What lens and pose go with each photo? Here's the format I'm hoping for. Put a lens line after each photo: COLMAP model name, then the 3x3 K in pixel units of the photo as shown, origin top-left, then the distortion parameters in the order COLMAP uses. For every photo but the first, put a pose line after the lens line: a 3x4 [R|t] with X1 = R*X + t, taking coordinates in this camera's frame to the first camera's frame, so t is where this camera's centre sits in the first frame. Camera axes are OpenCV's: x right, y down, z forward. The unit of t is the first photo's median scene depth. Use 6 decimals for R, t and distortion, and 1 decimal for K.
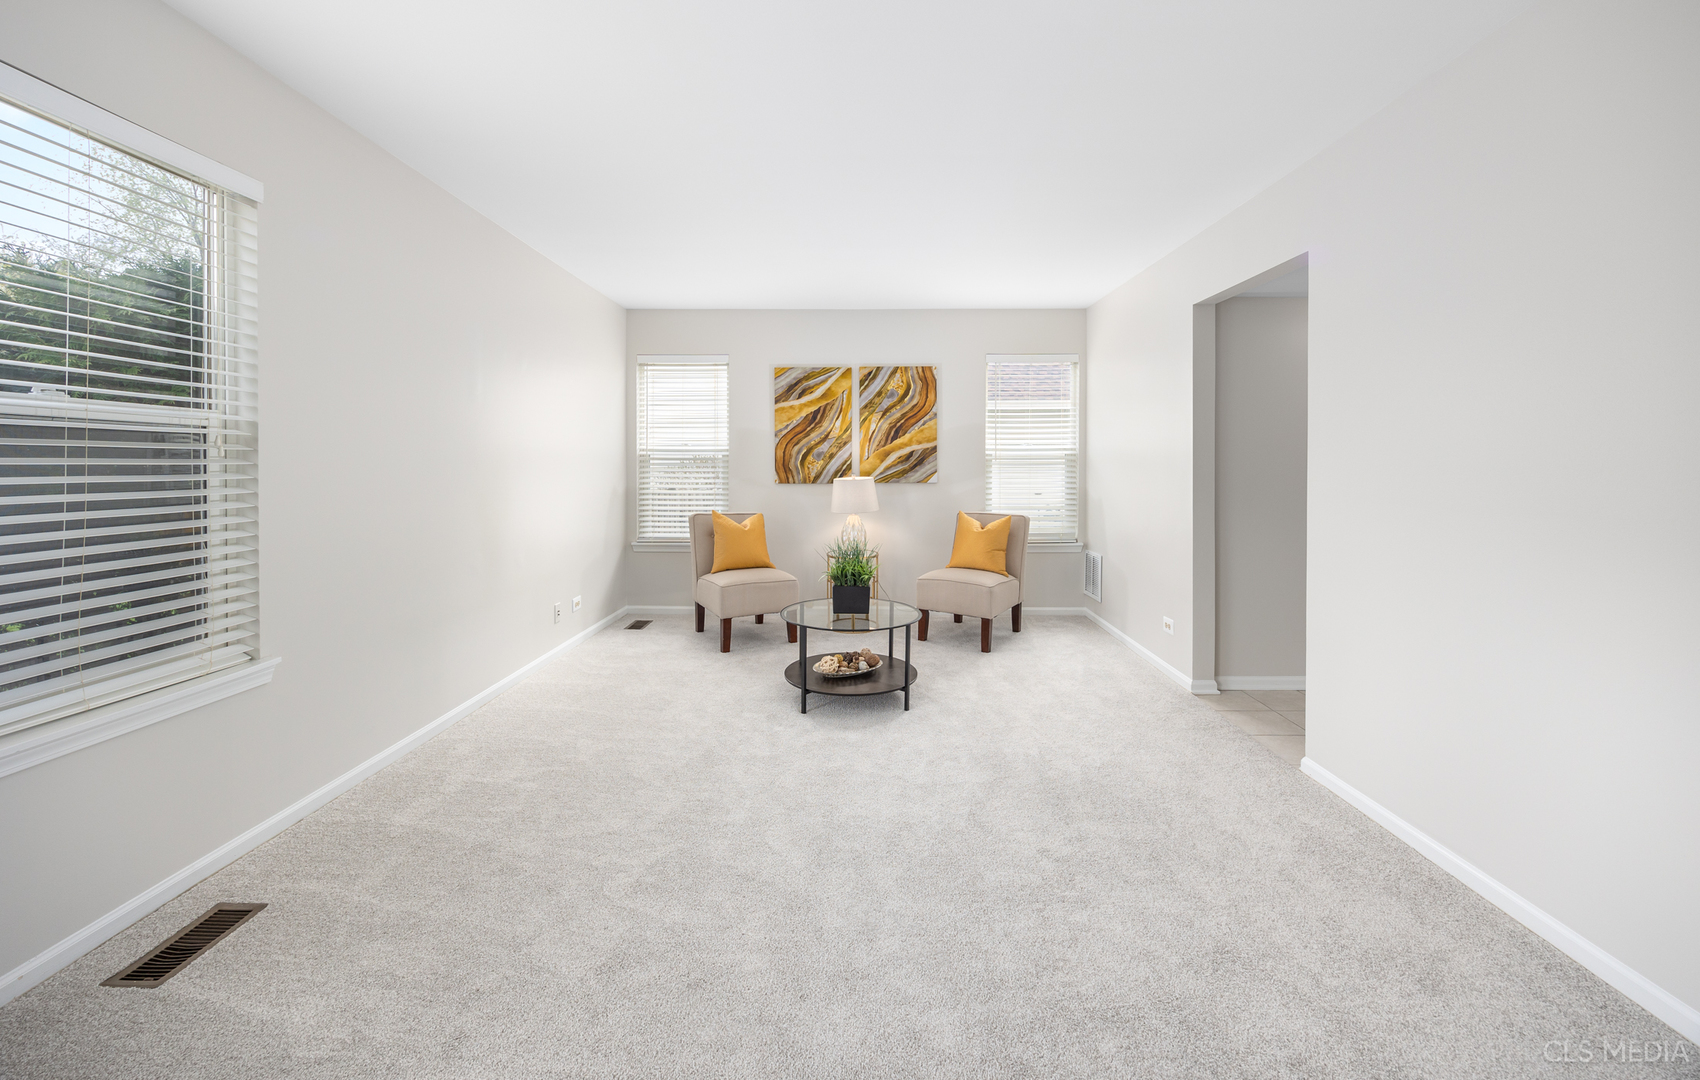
lens RADIAL K [[671.9, 0, 847.5], [0, 671.9, 468.0], [0, 0, 1]] dist [-0.000832, -0.000139]
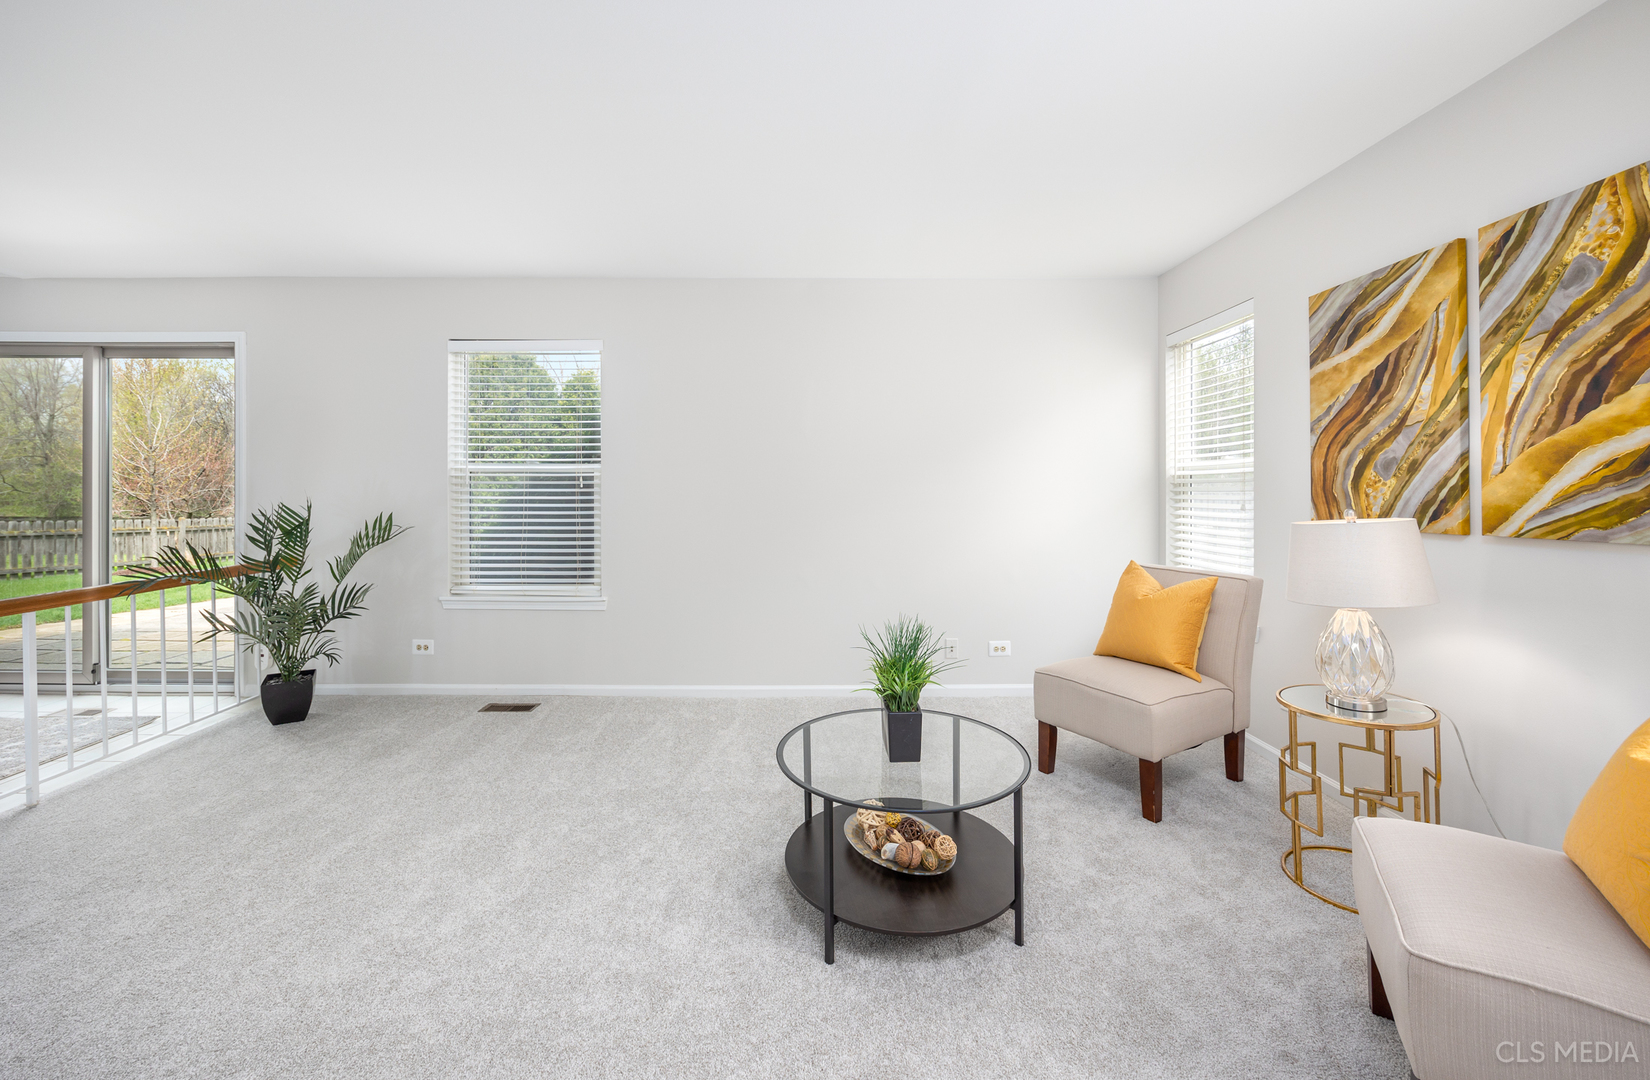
lens RADIAL K [[670.6, 0, 821.8], [0, 670.6, 489.1], [0, 0, 1]] dist [0.001039, 0.000149]
pose [[0.015110, -0.005644, -0.999870, 0.390191], [-0.003940, 0.999976, -0.005704, -0.000054], [0.999878, 0.004026, 0.015088, 0.624498]]
